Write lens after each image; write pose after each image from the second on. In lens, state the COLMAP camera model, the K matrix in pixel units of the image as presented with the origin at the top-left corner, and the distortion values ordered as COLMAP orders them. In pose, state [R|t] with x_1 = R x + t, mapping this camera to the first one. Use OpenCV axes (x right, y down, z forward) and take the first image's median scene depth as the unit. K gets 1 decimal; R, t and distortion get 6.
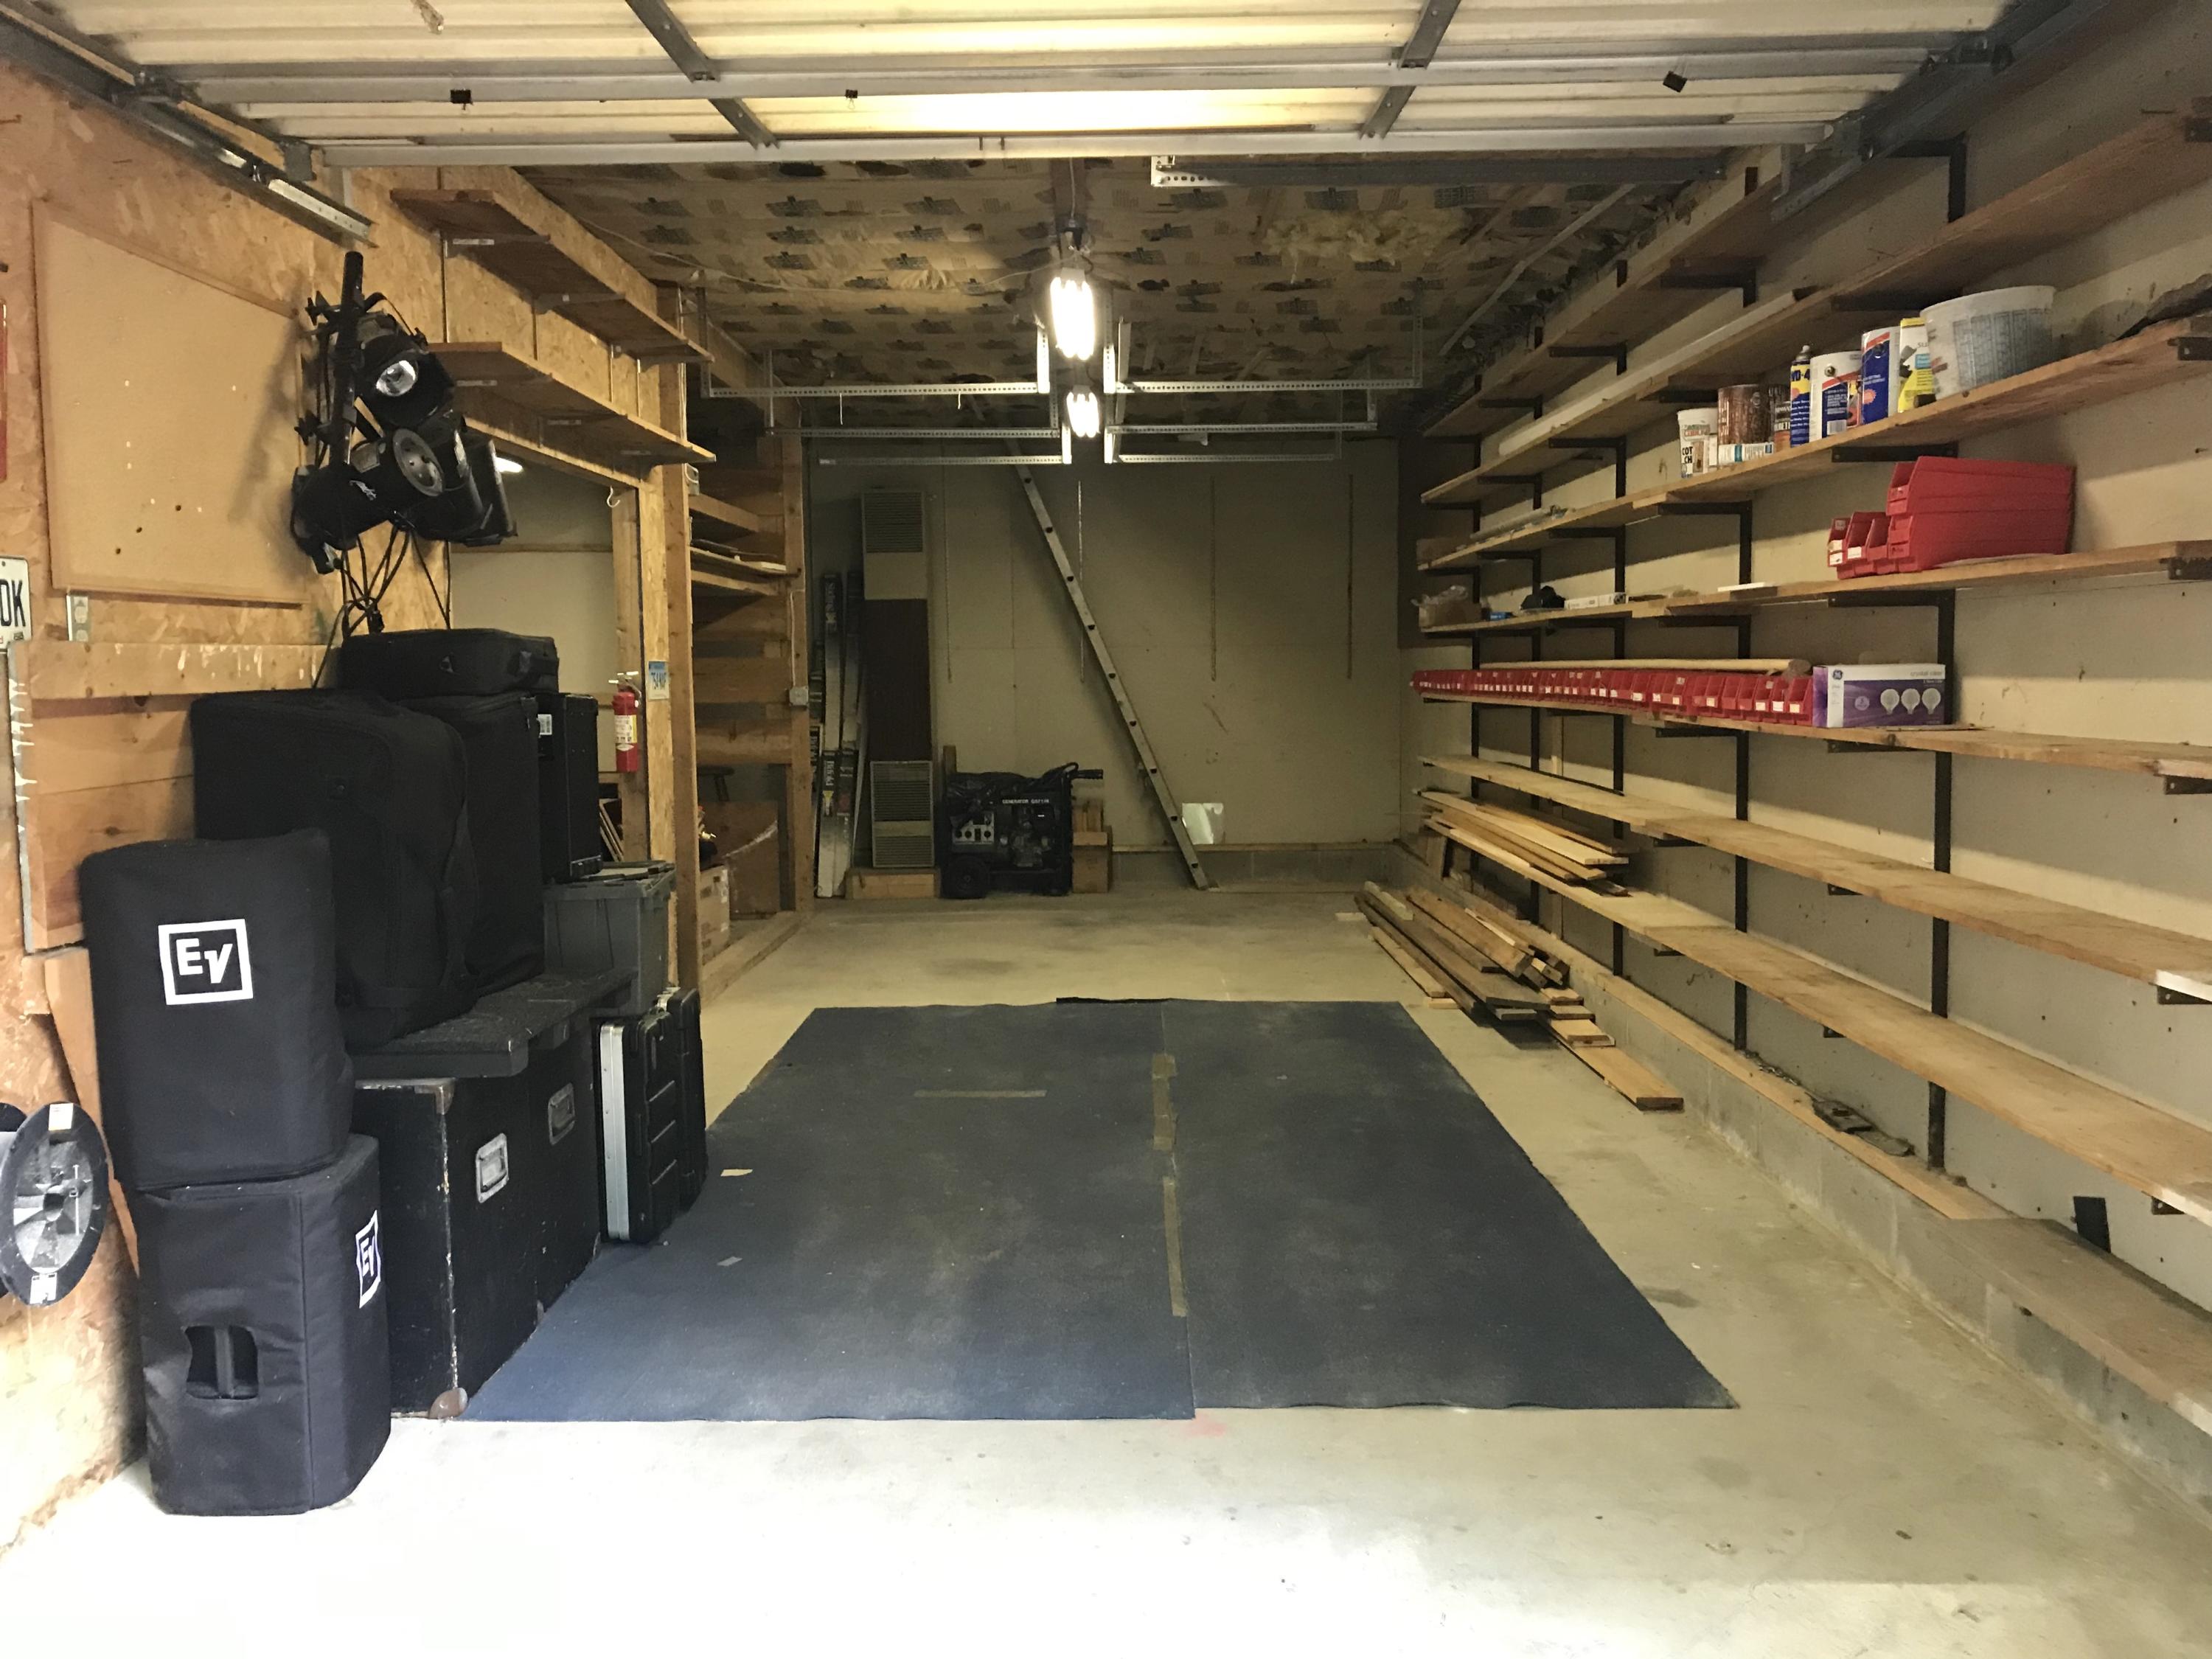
lens RADIAL K [[1812.4, 0, 1106.0], [0, 1812.4, 829.5], [0, 0, 1]] dist [0.009034, -0.007656]
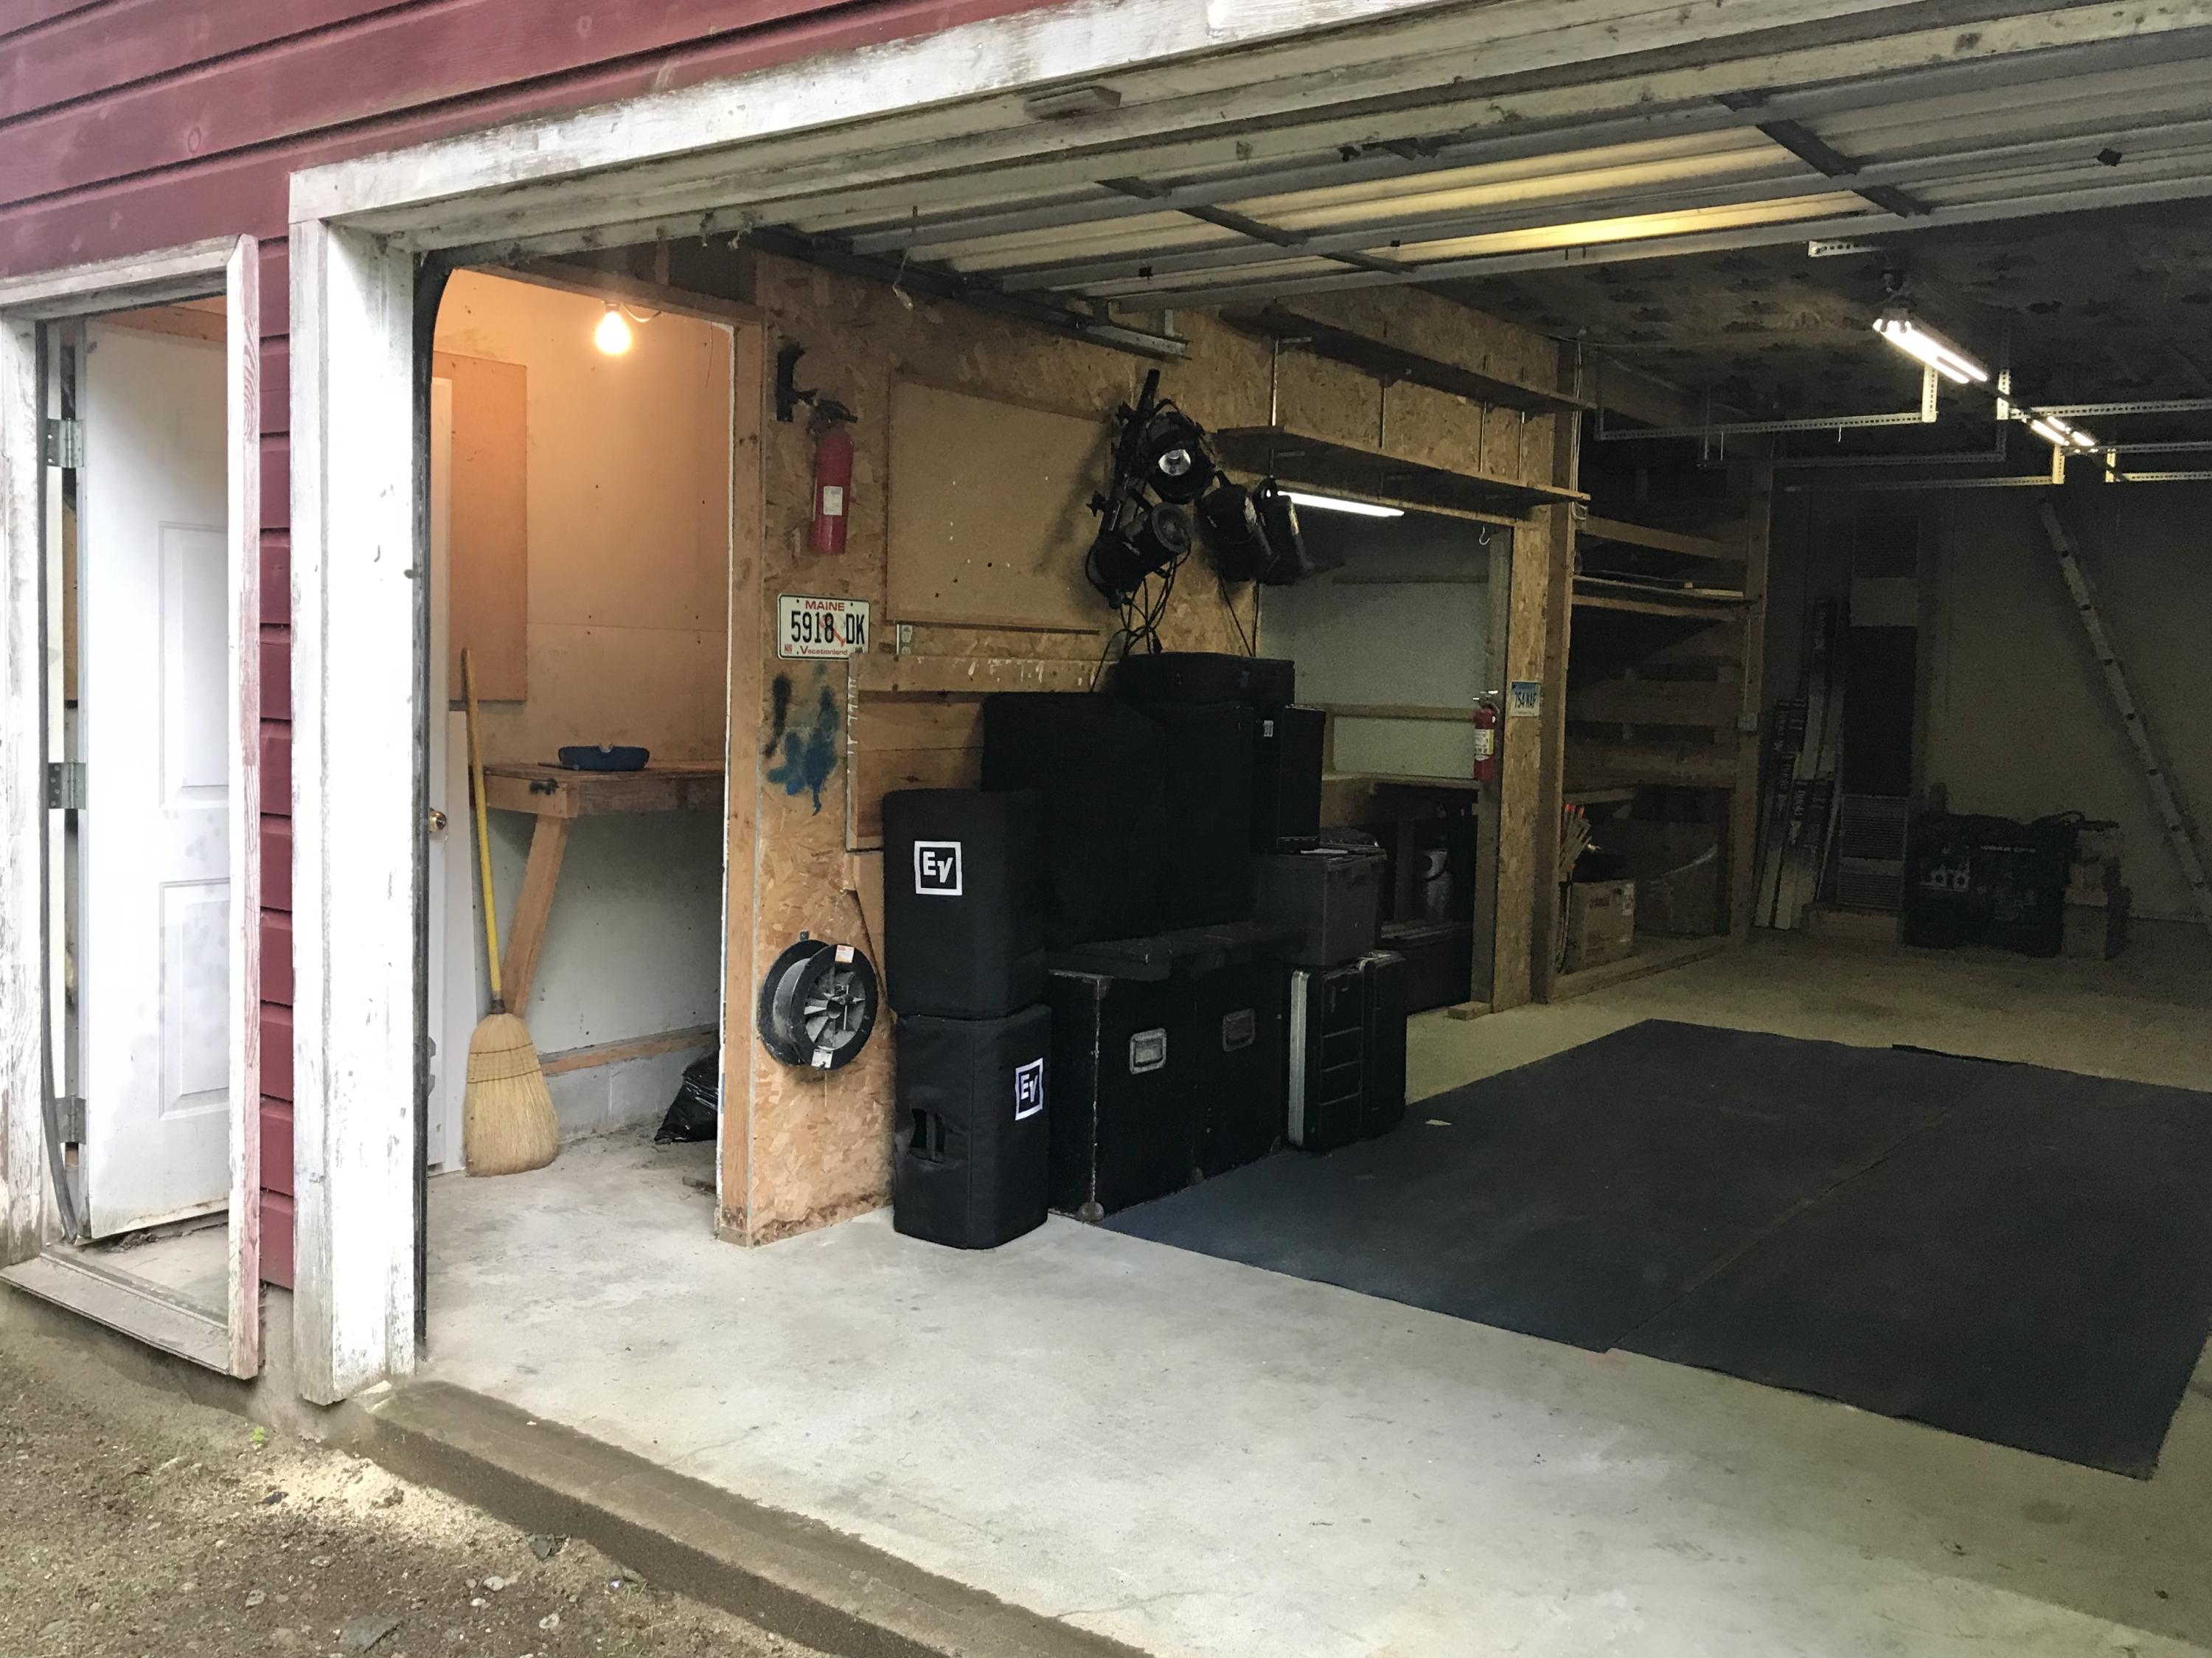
lens RADIAL K [[1865.0, 0, 1106.0], [0, 1865.0, 829.0], [0, 0, 1]] dist [0.109579, -0.155759]
pose [[0.819879, 0.084816, -0.566220, 0.401156], [-0.091709, 0.995652, 0.016349, 0.001772], [0.565144, 0.038523, 0.824092, -0.165937]]
